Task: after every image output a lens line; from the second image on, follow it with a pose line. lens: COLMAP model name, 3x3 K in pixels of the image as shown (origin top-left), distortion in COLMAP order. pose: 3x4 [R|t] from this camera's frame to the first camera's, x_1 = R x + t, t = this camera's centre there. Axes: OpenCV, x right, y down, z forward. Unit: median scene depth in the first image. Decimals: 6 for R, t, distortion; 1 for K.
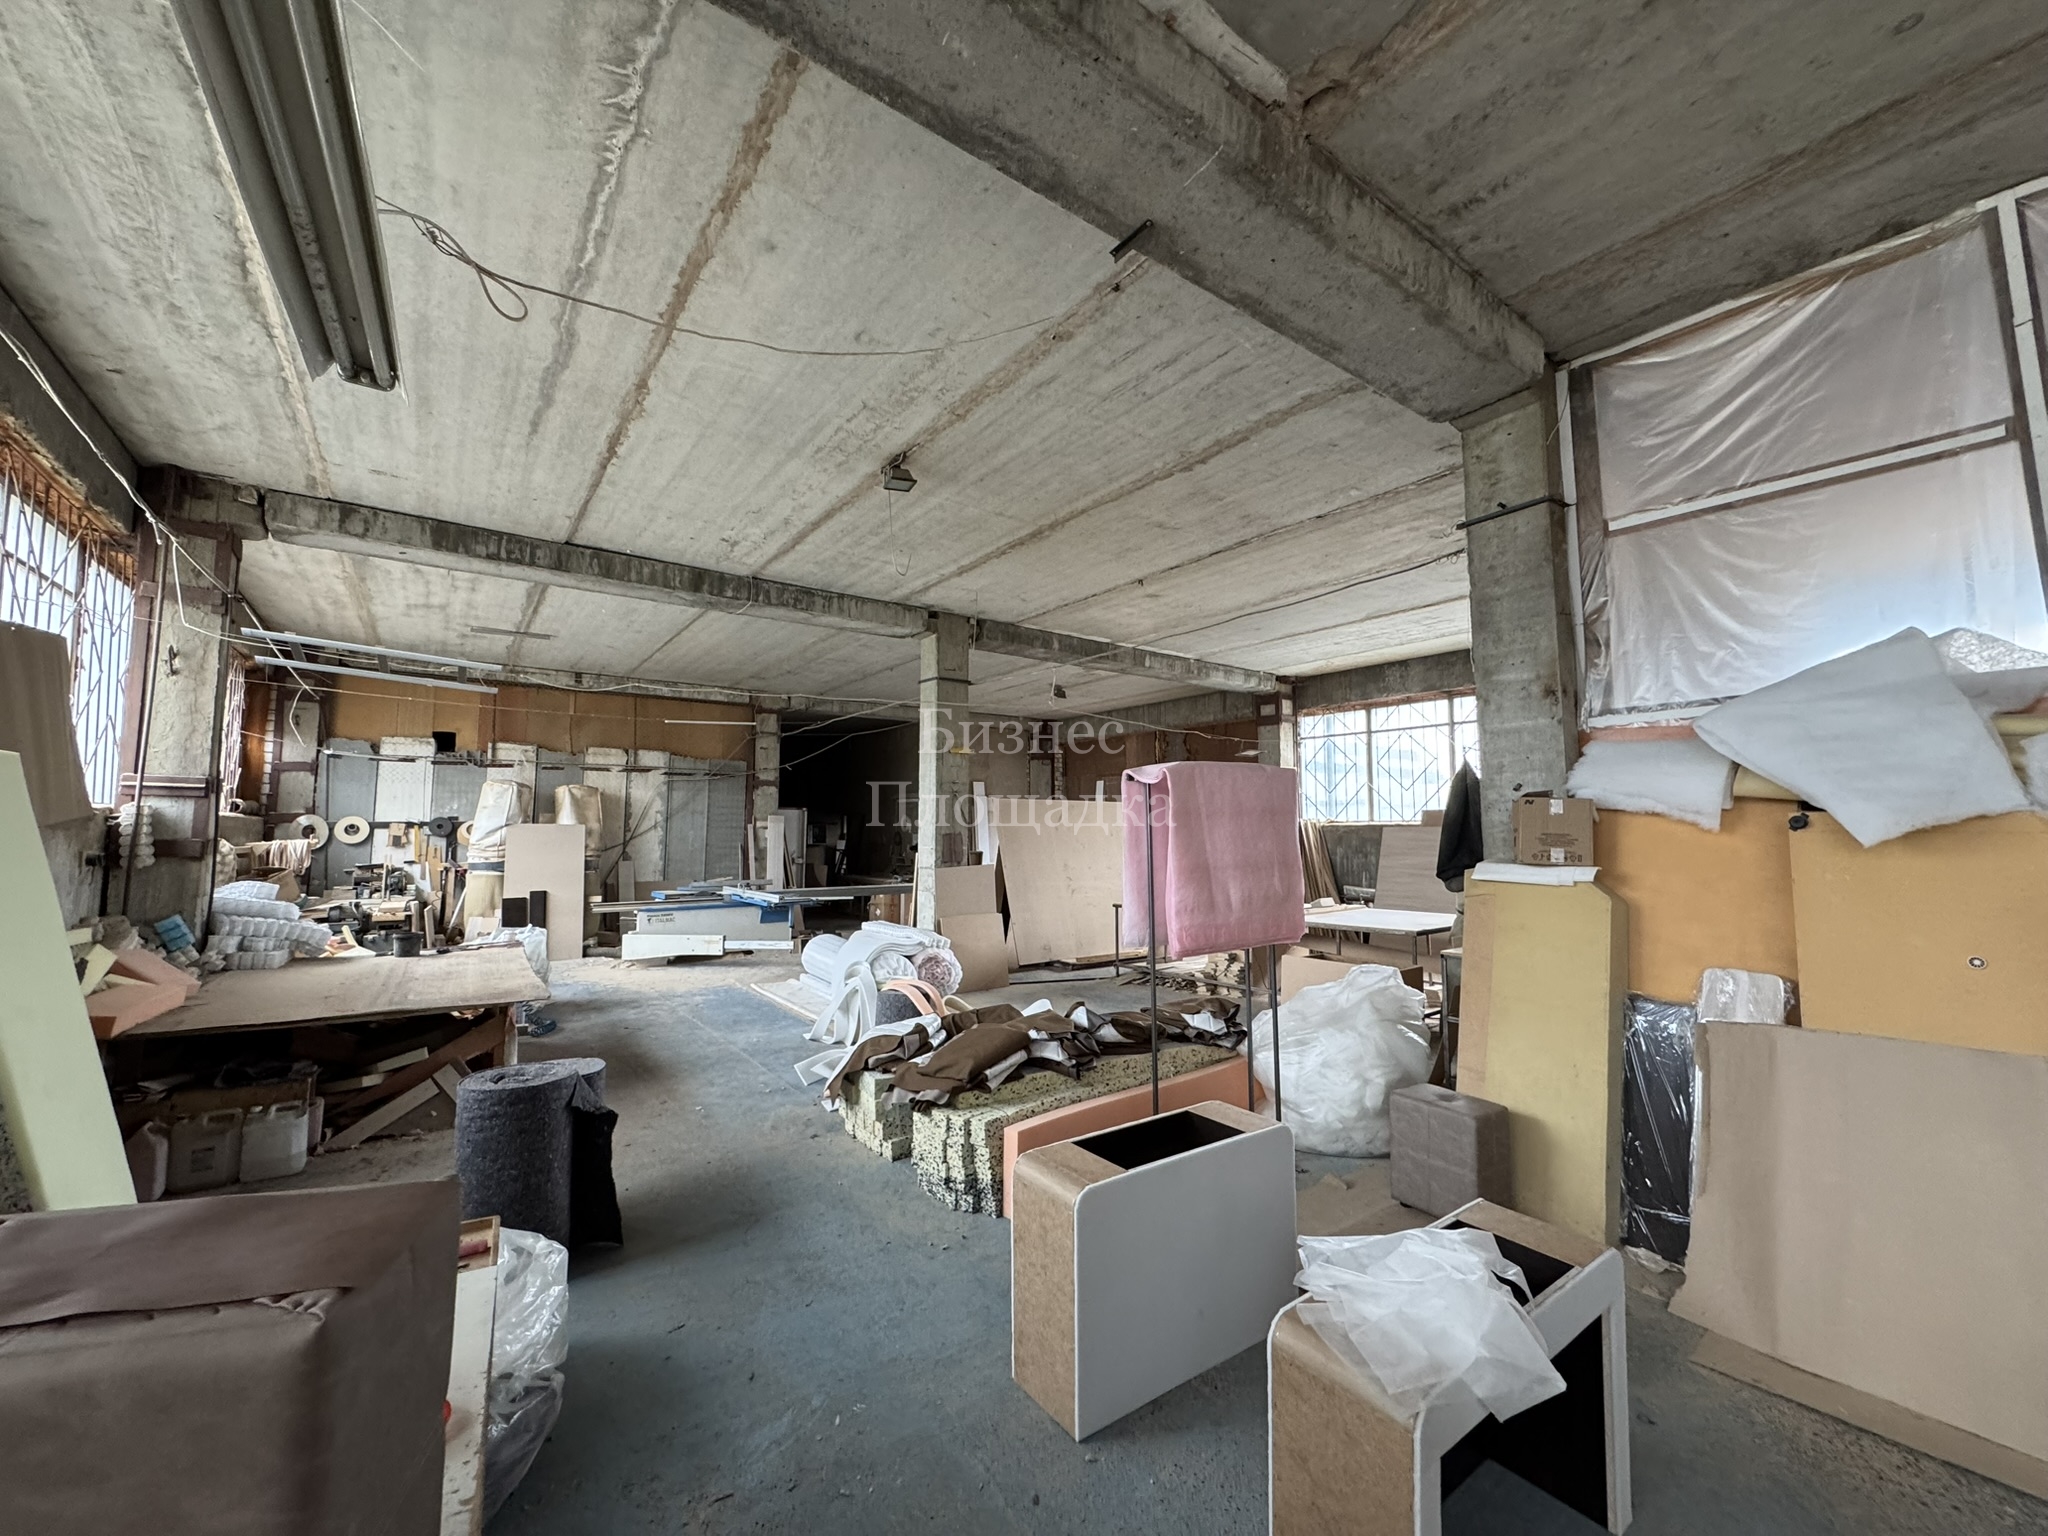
lens RADIAL K [[813.6, 0, 1027.0], [0, 813.6, 763.3], [0, 0, 1]] dist [-0.002712, 0.000315]
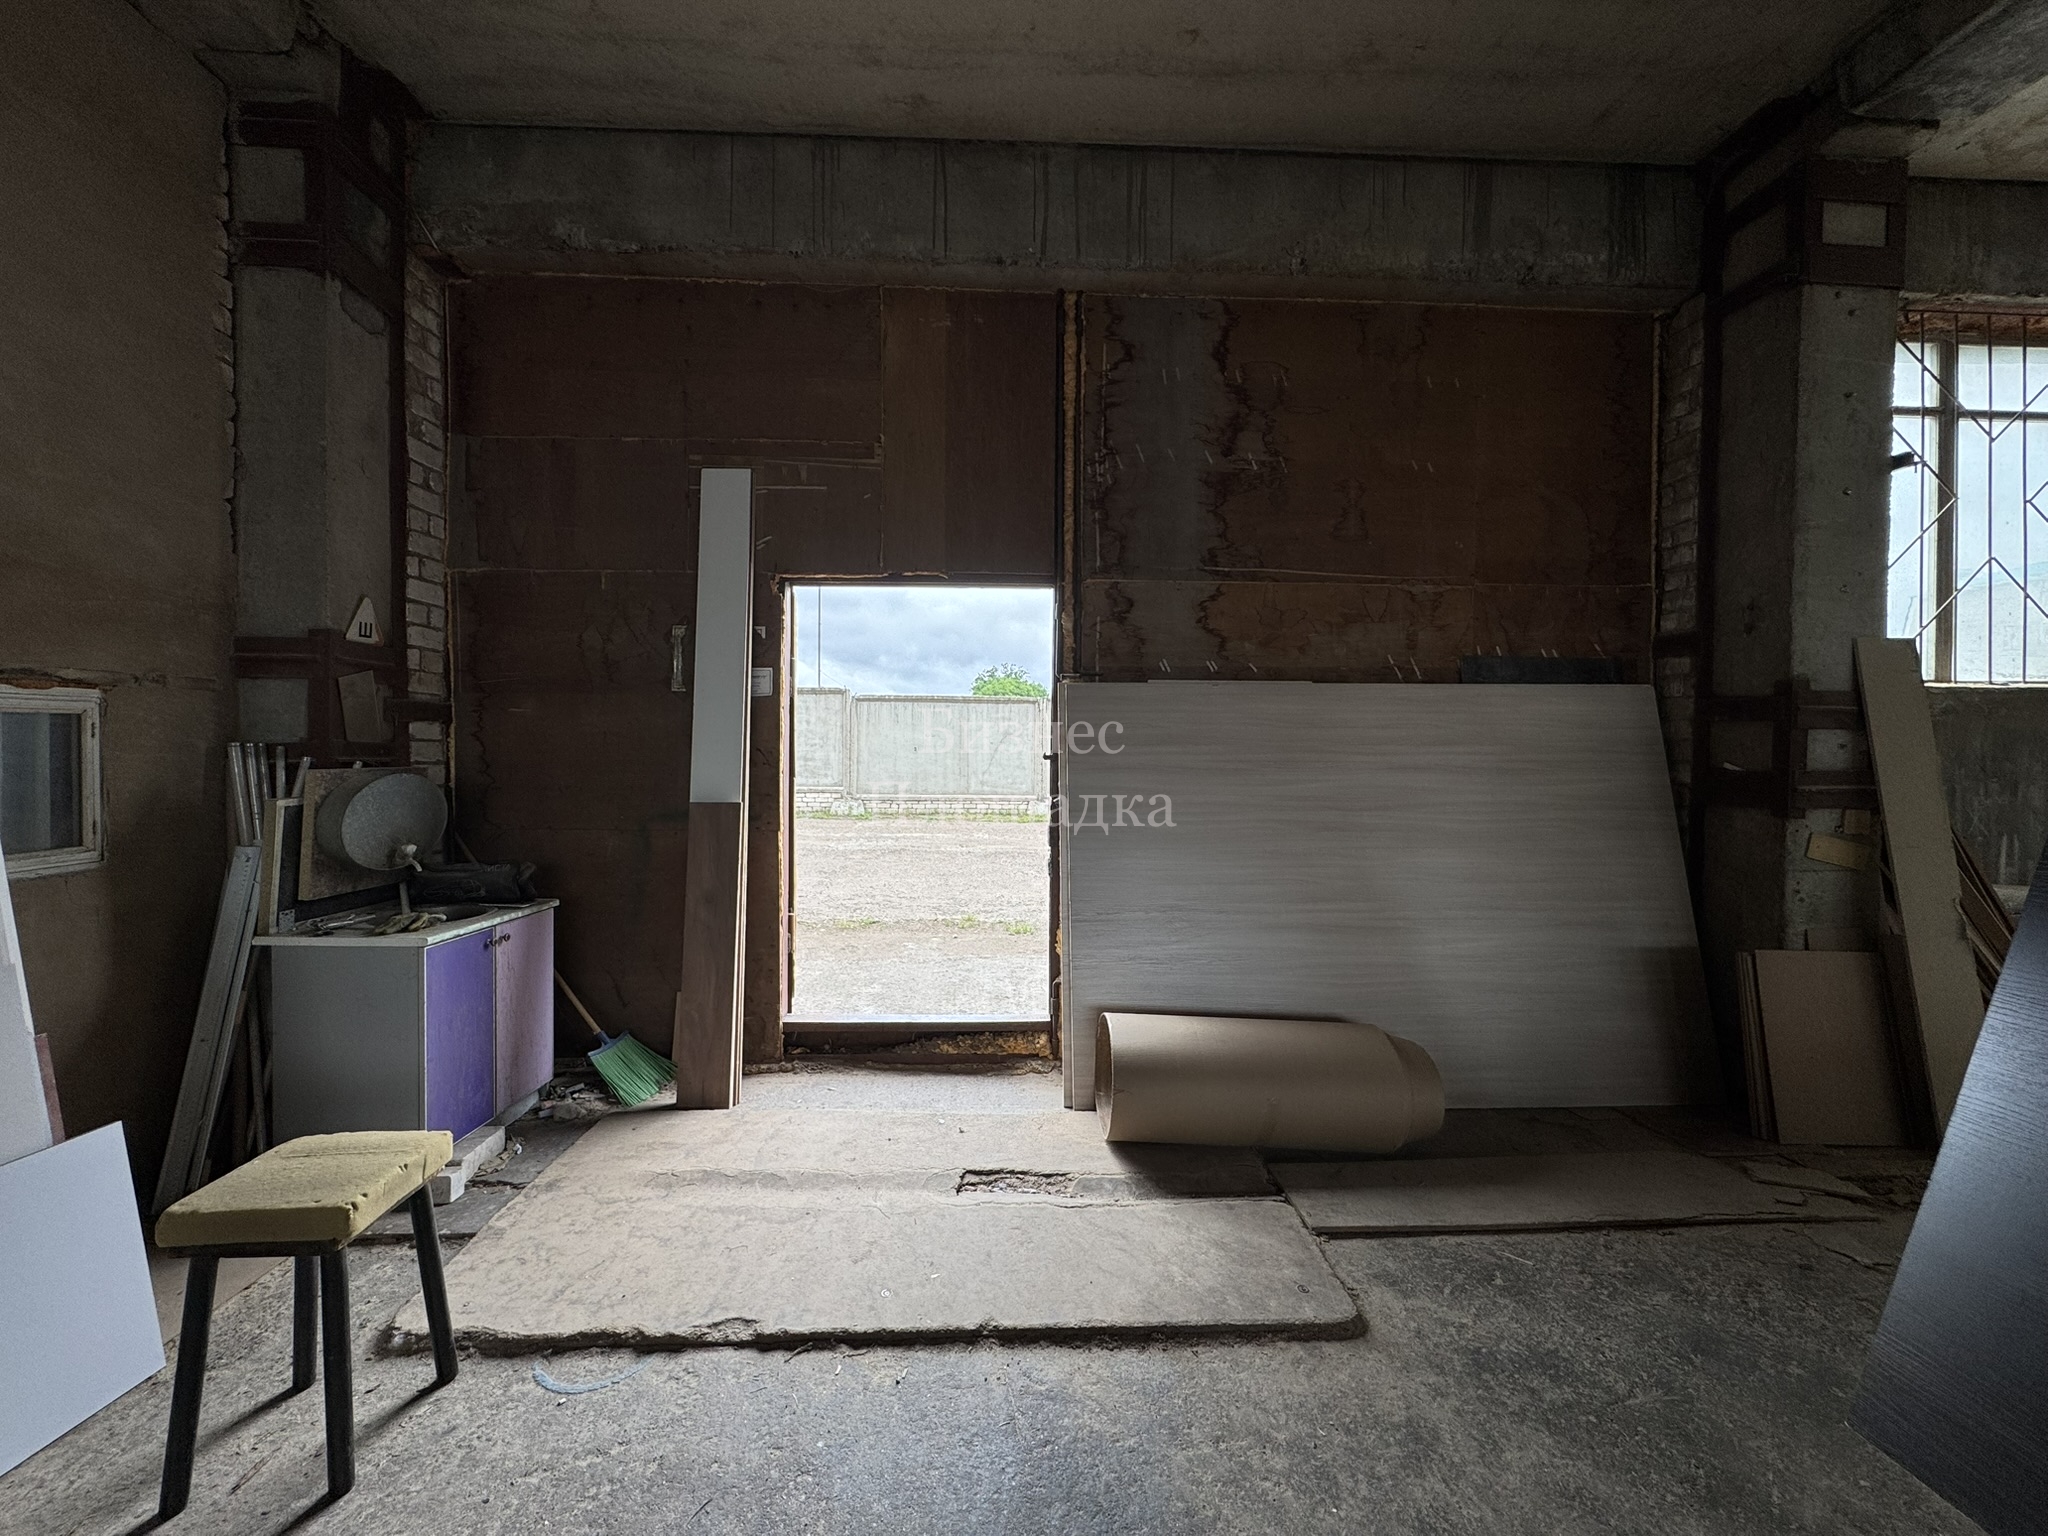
lens RADIAL K [[813.6, 0, 1023.6], [0, 813.6, 765.3], [0, 0, 1]] dist [-0.002712, 0.000315]
pose [[0.565733, -0.010211, 0.824525, -0.115813], [-0.077315, 0.994862, 0.065368, 0.200442], [-0.820956, -0.100729, 0.562037, 1.994112]]
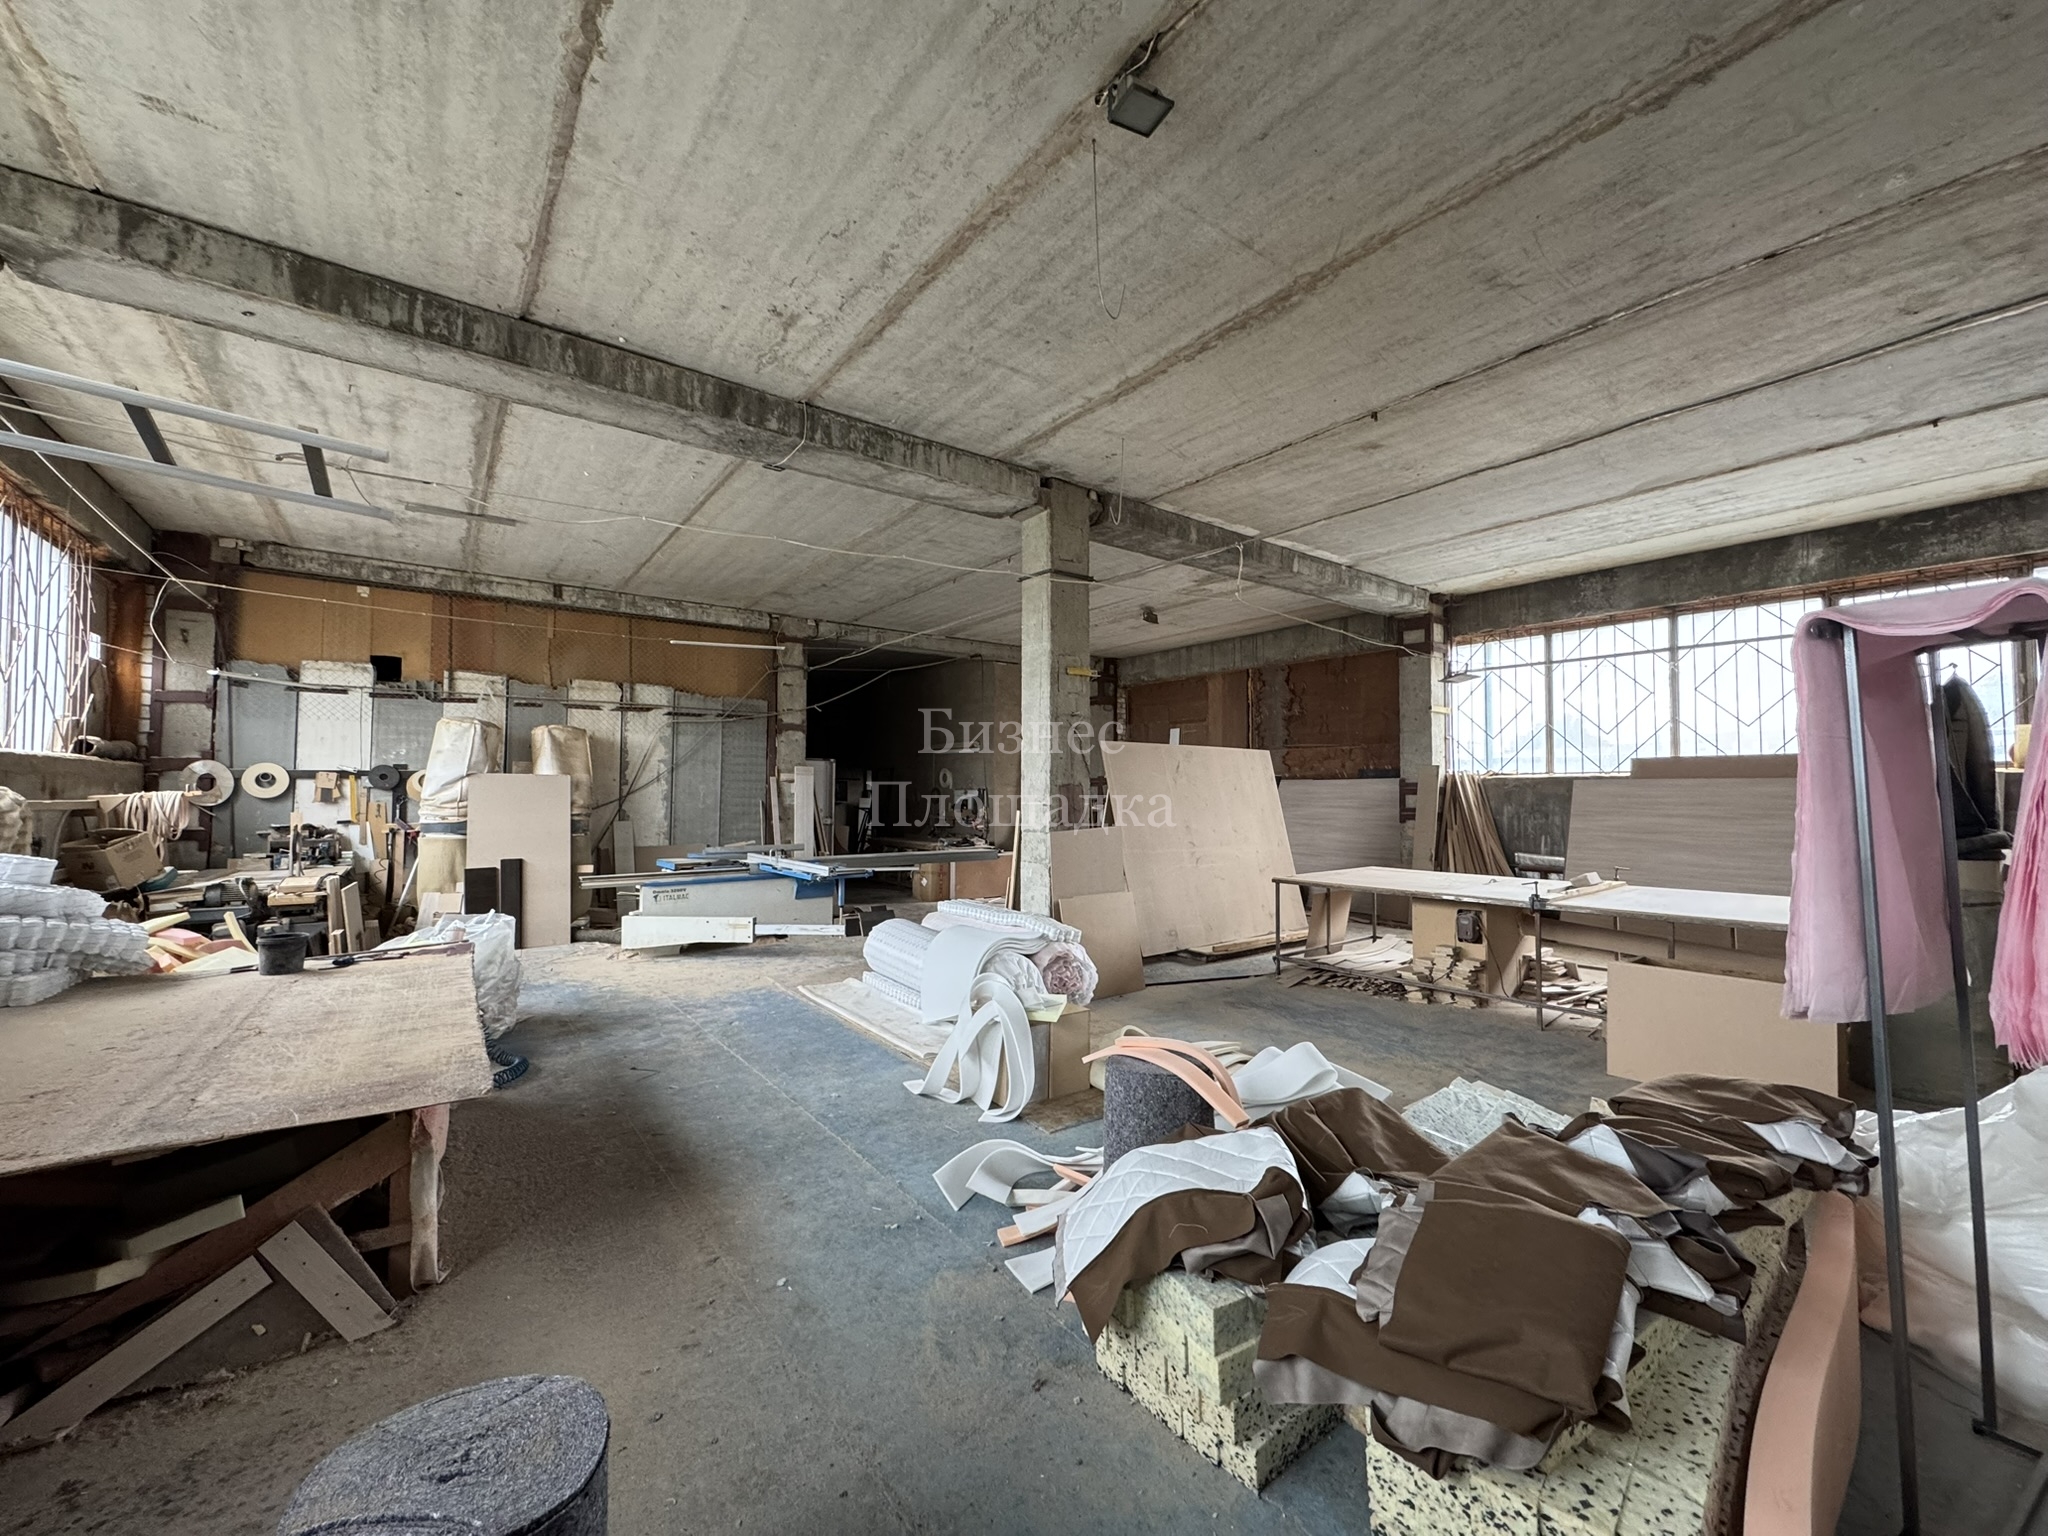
lens RADIAL K [[813.6, 0, 1026.6], [0, 813.6, 764.1], [0, 0, 1]] dist [-0.002712, 0.000315]
pose [[0.999959, 0.001920, 0.008861, -0.183581], [-0.002351, 0.998800, 0.048912, 0.042712], [-0.008757, -0.048931, 0.998764, 0.355451]]
